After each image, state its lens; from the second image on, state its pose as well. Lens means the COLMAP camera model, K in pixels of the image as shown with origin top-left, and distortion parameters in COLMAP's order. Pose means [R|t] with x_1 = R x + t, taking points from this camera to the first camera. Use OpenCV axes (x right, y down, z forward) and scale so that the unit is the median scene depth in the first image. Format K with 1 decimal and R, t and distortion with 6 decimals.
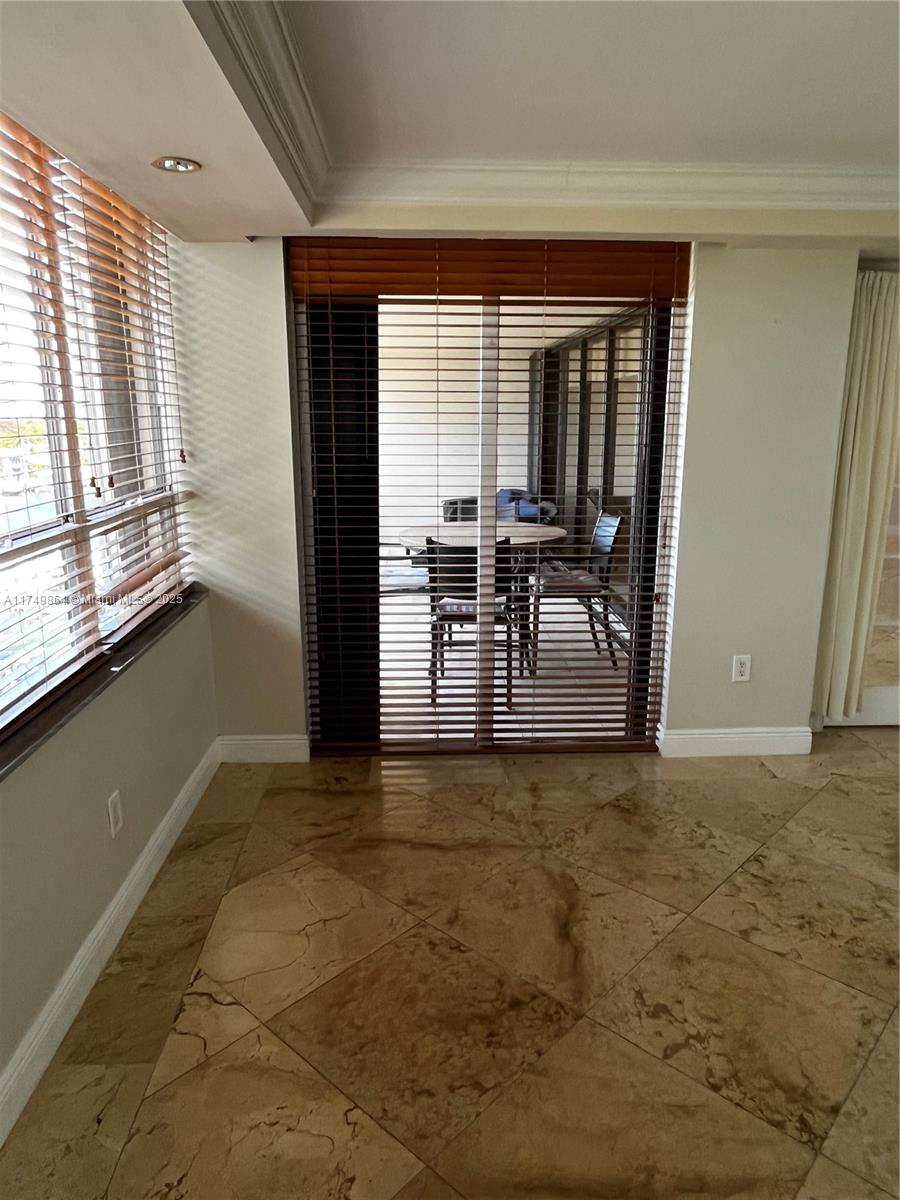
lens RADIAL K [[806.0, 0, 450.0], [0, 806.0, 600.0], [0, 0, 1]] dist [0.000428, 0.000516]
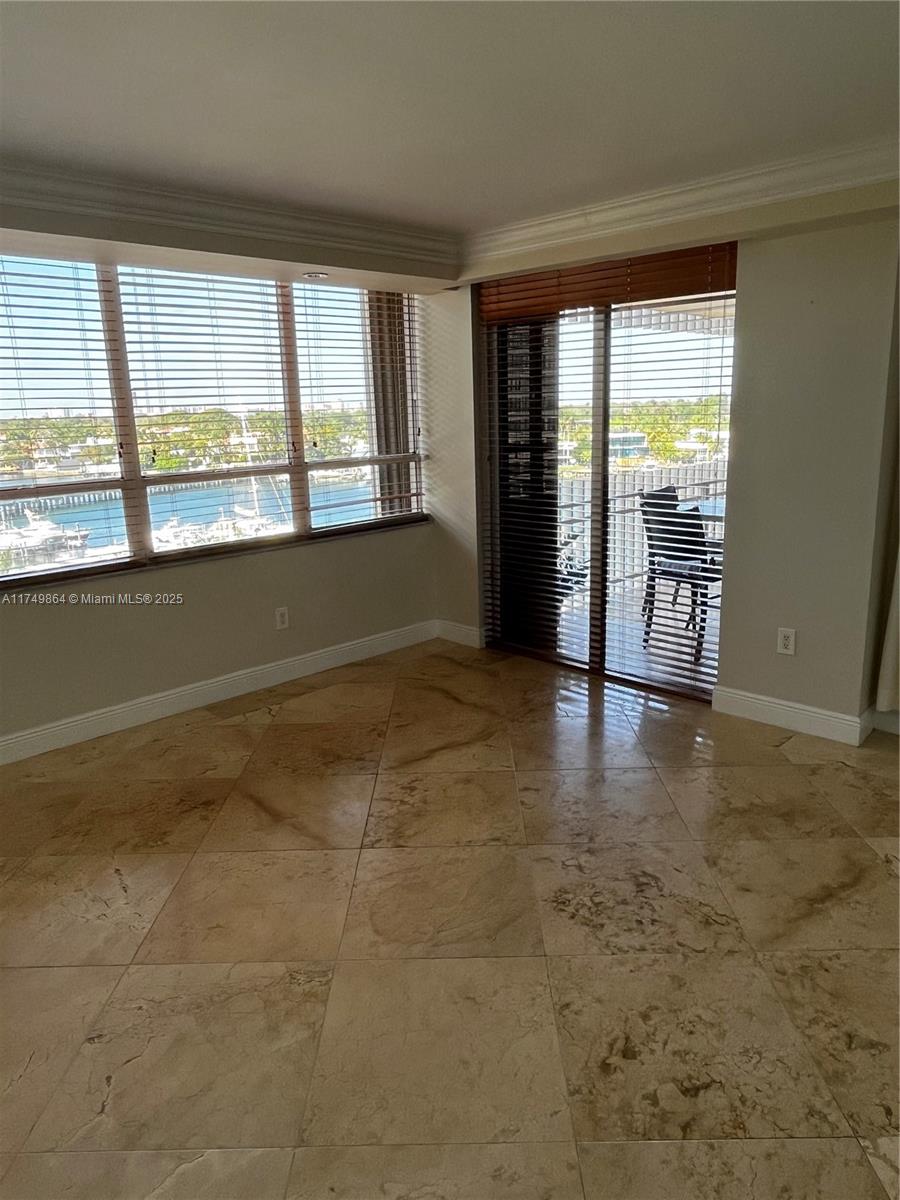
lens RADIAL K [[803.3, 0, 451.7], [0, 803.3, 589.6], [0, 0, 1]] dist [-0.002979, -0.000531]
pose [[0.679361, 0.145036, -0.719328, 0.959421], [-0.139846, 0.987896, 0.067111, 0.012542], [0.720355, 0.055002, 0.691421, -0.021404]]
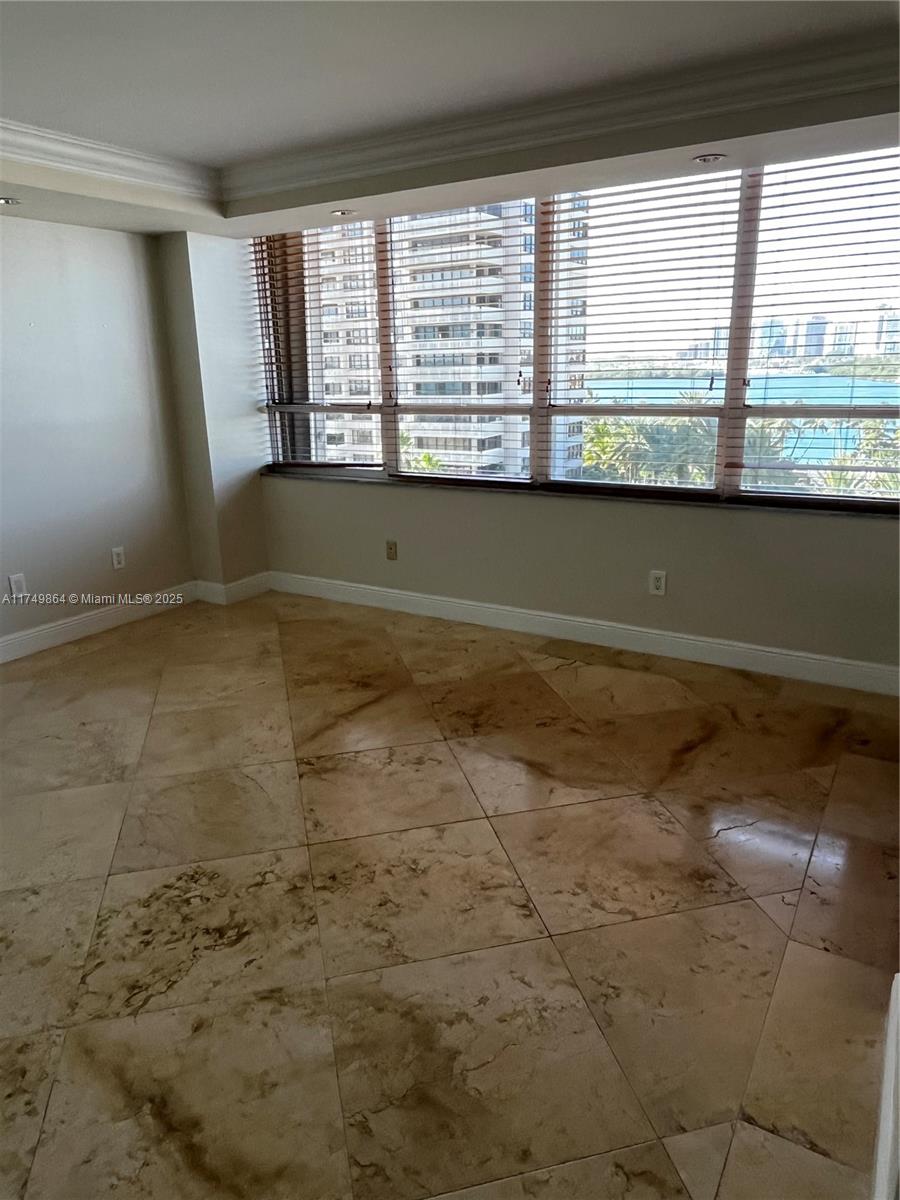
lens RADIAL K [[791.3, 0, 449.1], [0, 791.3, 607.7], [0, 0, 1]] dist [0.001733, -0.001880]
pose [[-0.549583, 0.262175, -0.793236, 0.900375], [-0.164124, 0.897099, 0.410214, -0.230724], [0.819159, 0.355636, -0.450001, 1.111290]]
